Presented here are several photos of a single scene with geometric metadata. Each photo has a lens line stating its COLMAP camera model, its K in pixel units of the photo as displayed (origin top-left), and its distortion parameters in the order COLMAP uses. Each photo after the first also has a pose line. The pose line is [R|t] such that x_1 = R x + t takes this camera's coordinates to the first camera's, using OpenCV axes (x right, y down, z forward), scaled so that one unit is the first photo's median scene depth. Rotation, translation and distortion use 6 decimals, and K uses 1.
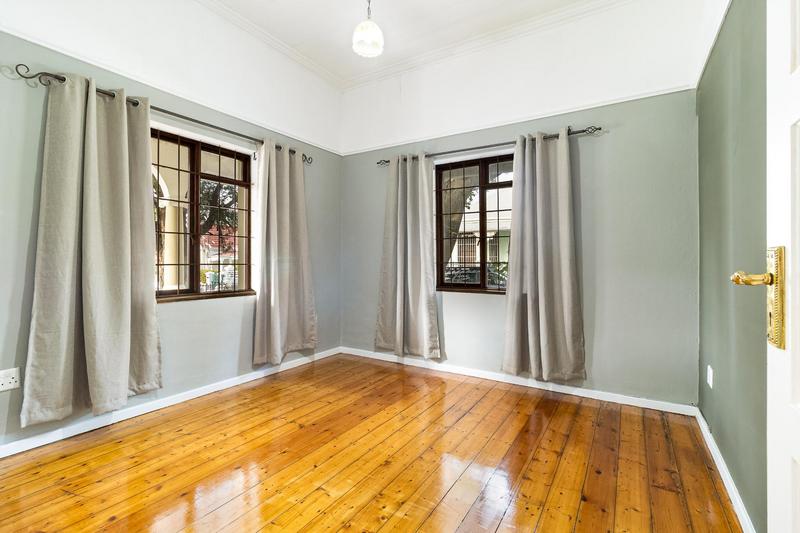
lens RADIAL K [[375.2, 0, 400.7], [0, 375.2, 261.3], [0, 0, 1]] dist [-0.001151, -0.001034]
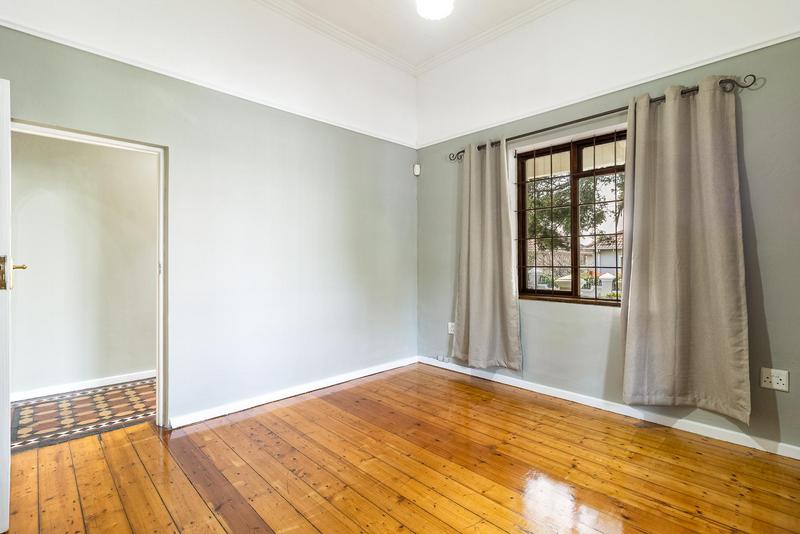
lens RADIAL K [[375.2, 0, 407.2], [0, 375.2, 264.9], [0, 0, 1]] dist [-0.001151, -0.001034]
pose [[-0.227887, 0.008780, -0.973648, 0.531329], [0.000372, 0.999960, 0.008931, -0.007042], [0.973687, 0.001673, -0.227882, 0.821333]]
